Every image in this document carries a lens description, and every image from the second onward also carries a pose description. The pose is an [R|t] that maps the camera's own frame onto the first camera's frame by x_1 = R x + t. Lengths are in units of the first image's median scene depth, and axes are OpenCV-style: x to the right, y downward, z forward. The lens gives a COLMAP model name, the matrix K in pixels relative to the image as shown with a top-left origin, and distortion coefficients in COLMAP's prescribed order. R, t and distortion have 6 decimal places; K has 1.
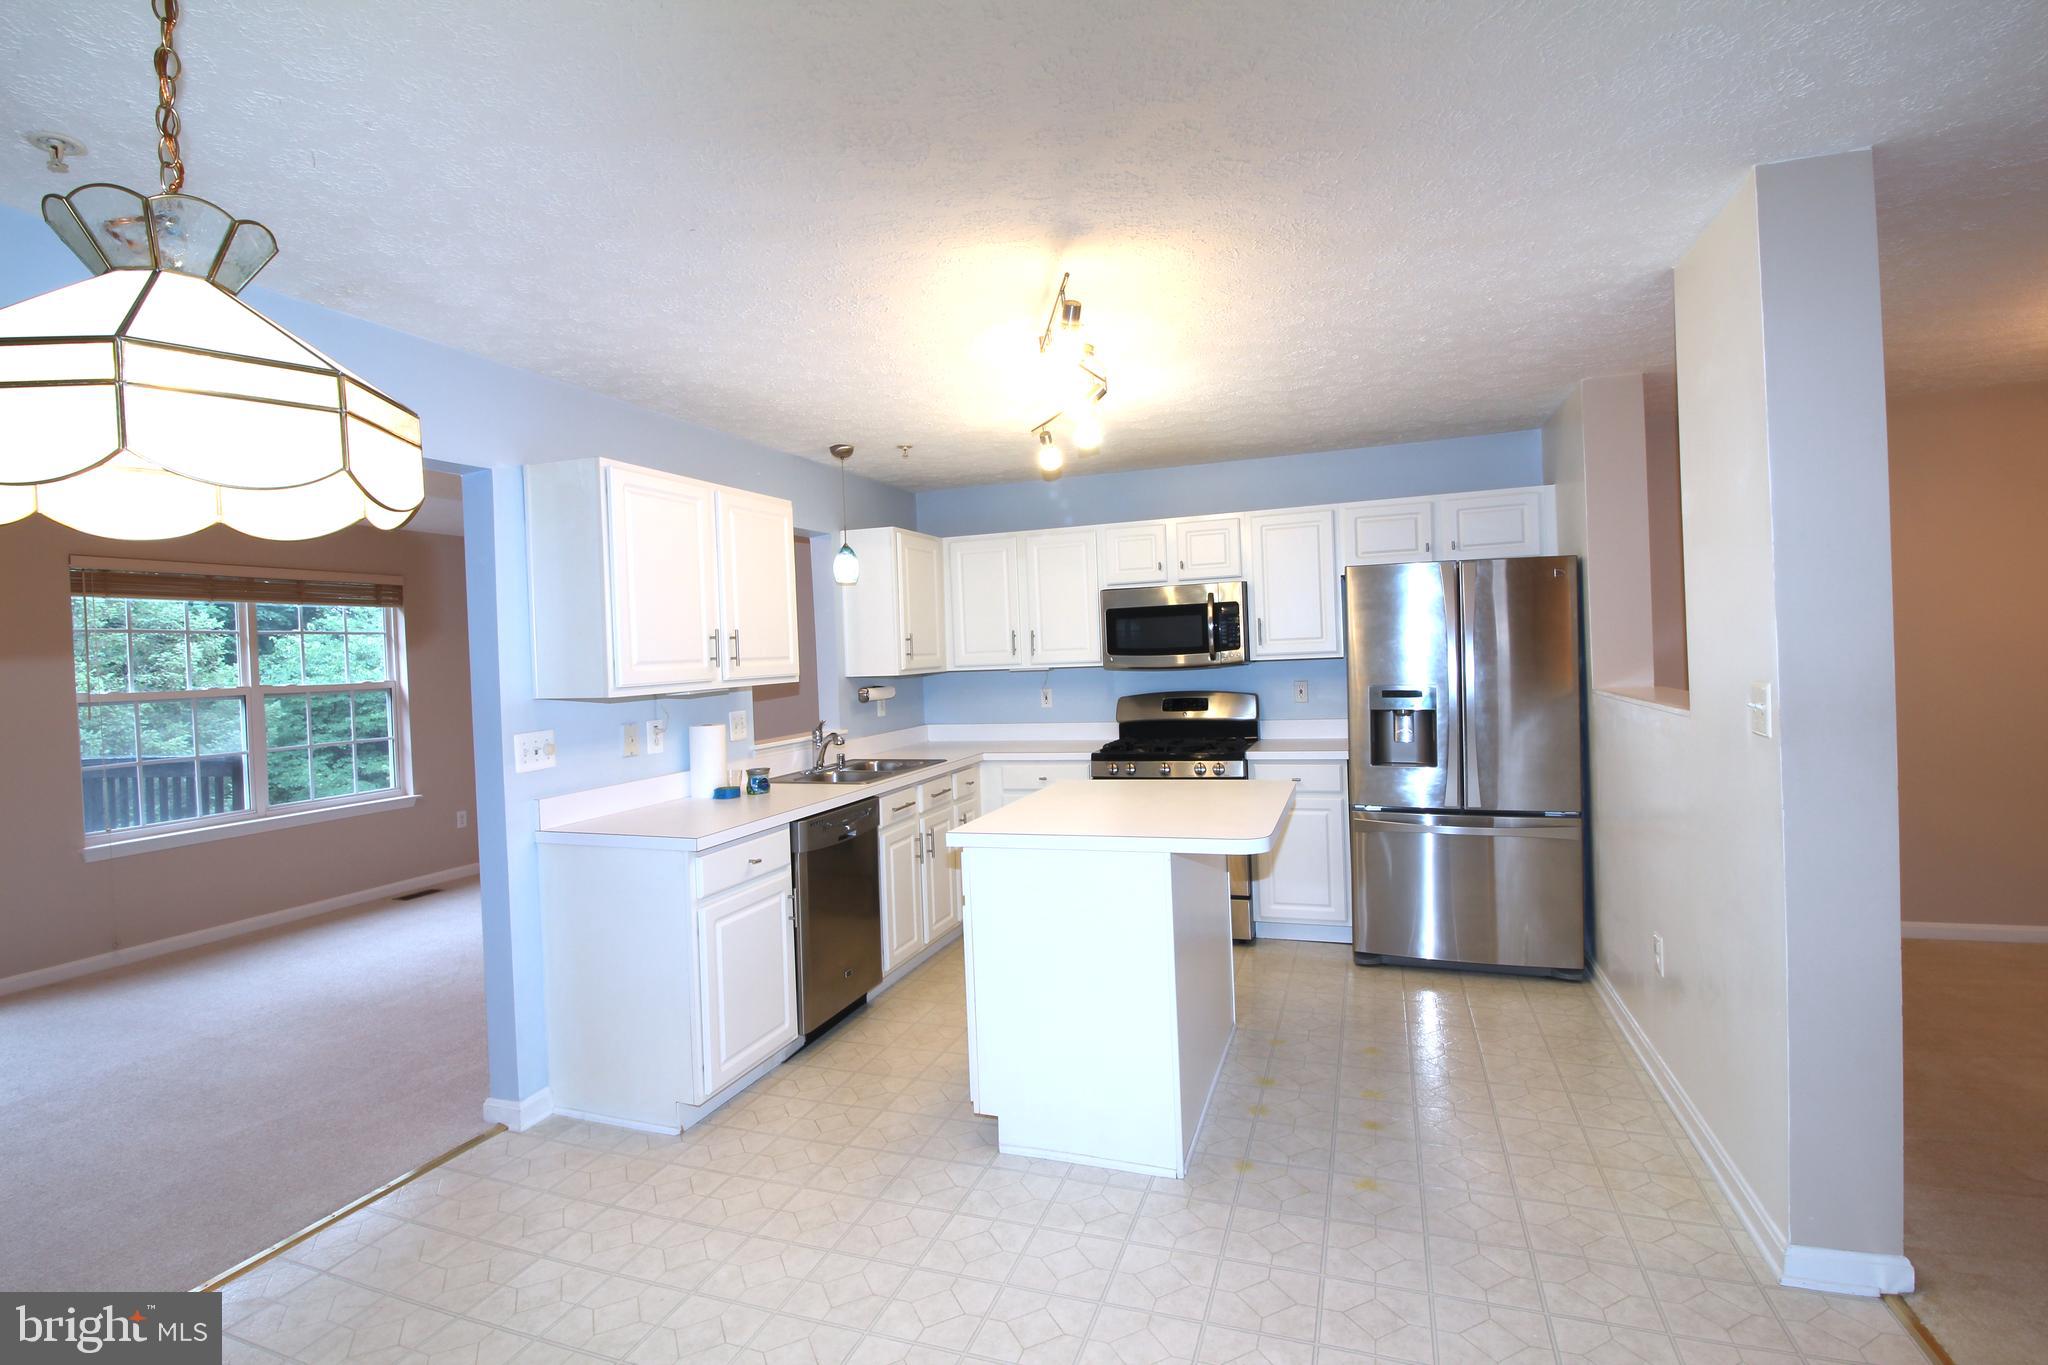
lens RADIAL K [[937.5, 0, 1037.1], [0, 937.5, 672.5], [0, 0, 1]] dist [-0.014274, -0.006755]
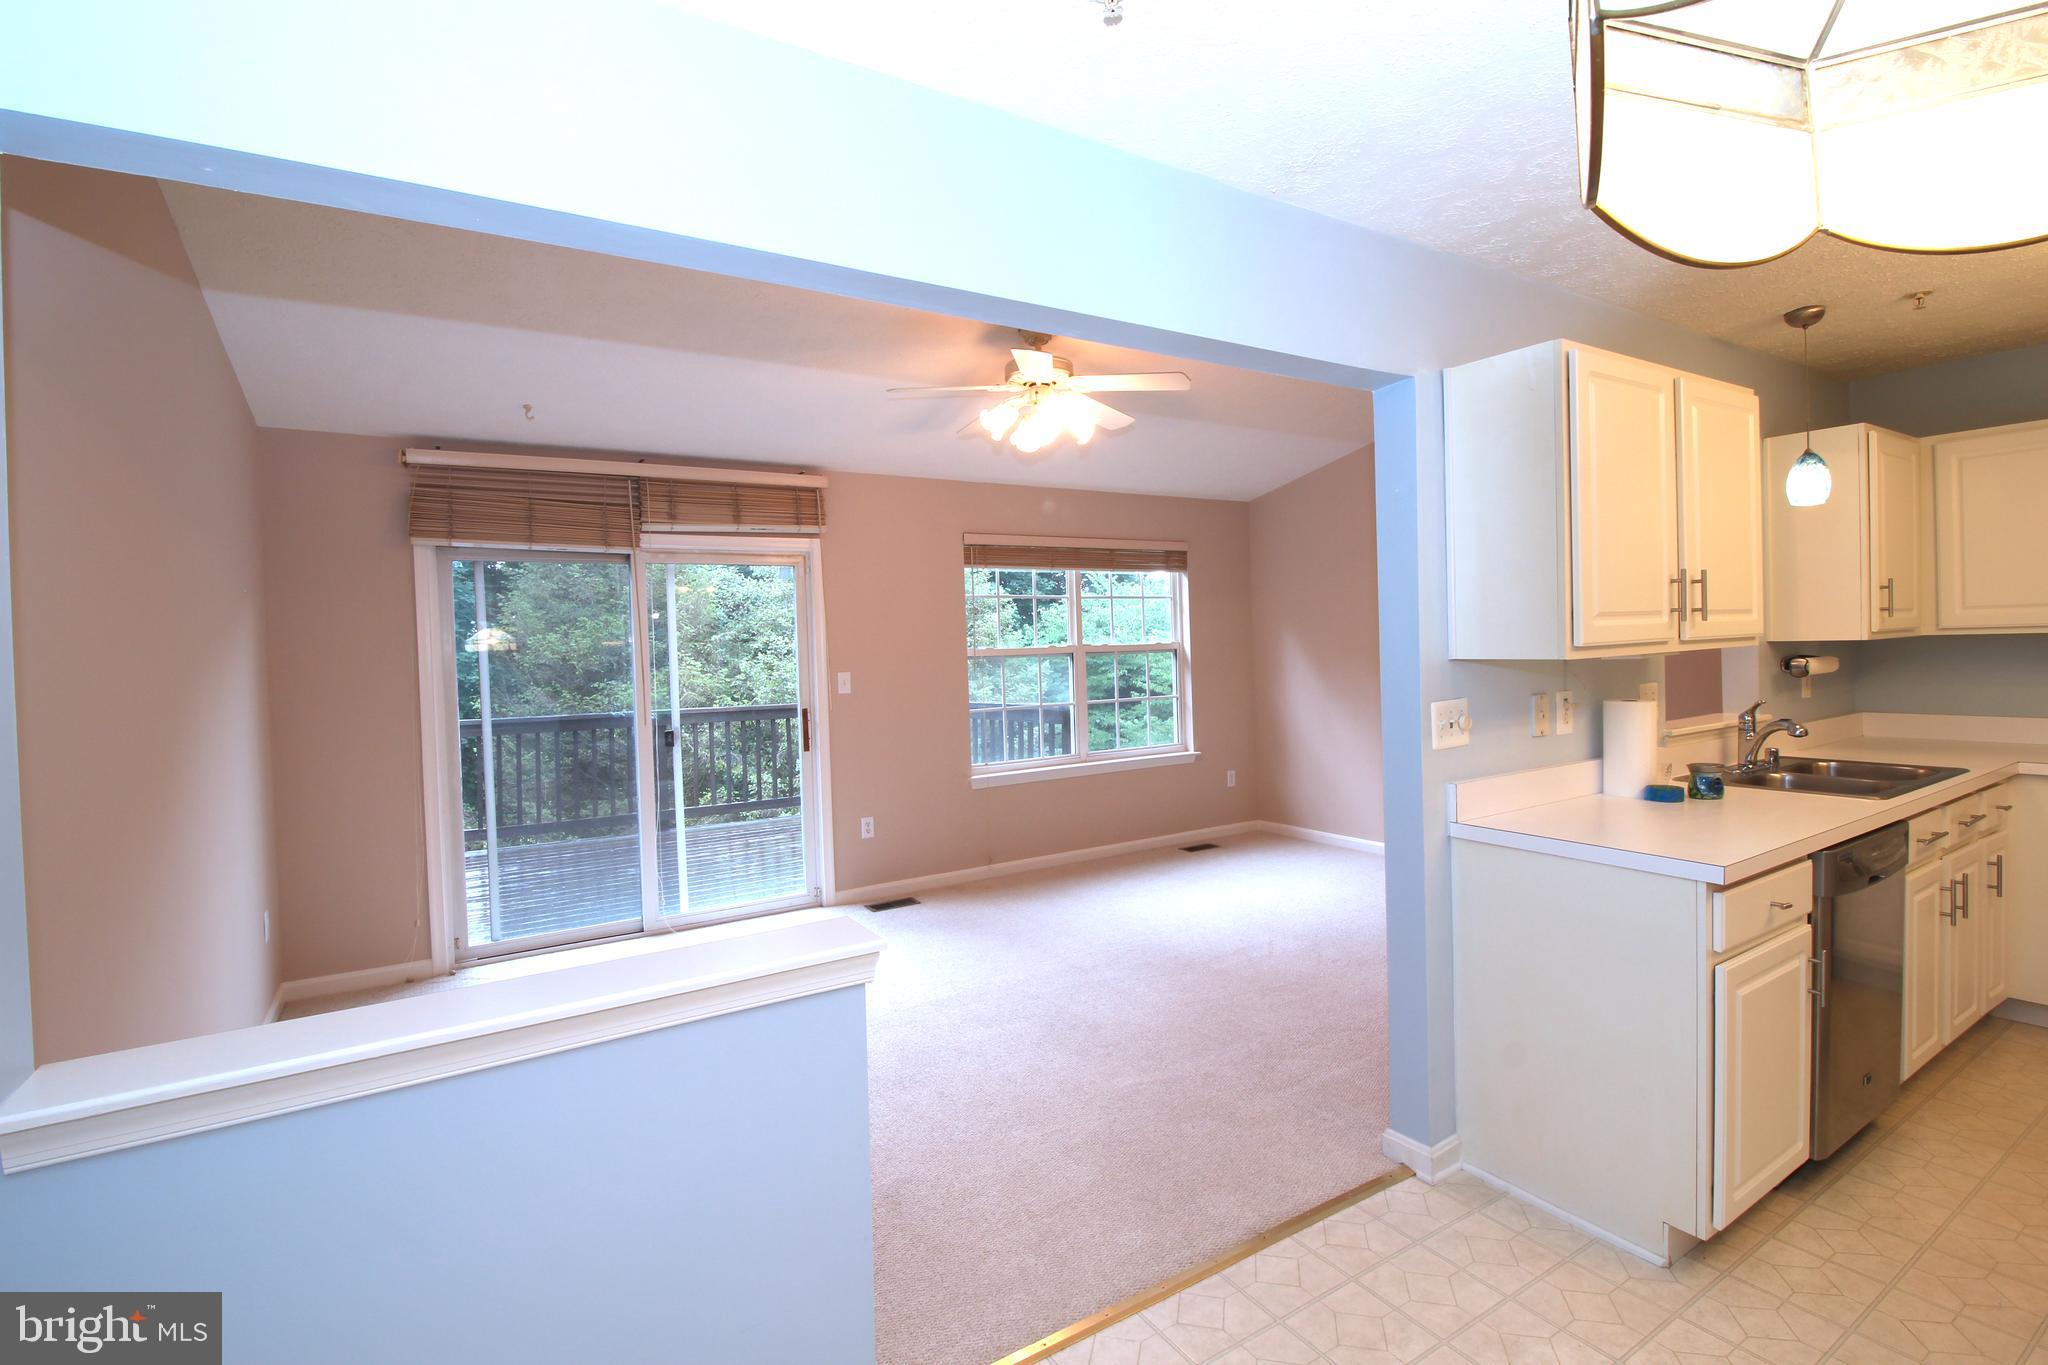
lens RADIAL K [[937.5, 0, 1017.8], [0, 937.5, 666.1], [0, 0, 1]] dist [-0.014274, -0.006755]
pose [[0.771956, 0.026506, -0.635123, -0.215885], [-0.010480, 0.999525, 0.028976, 0.010010], [0.635589, -0.015712, 0.771868, 0.089934]]
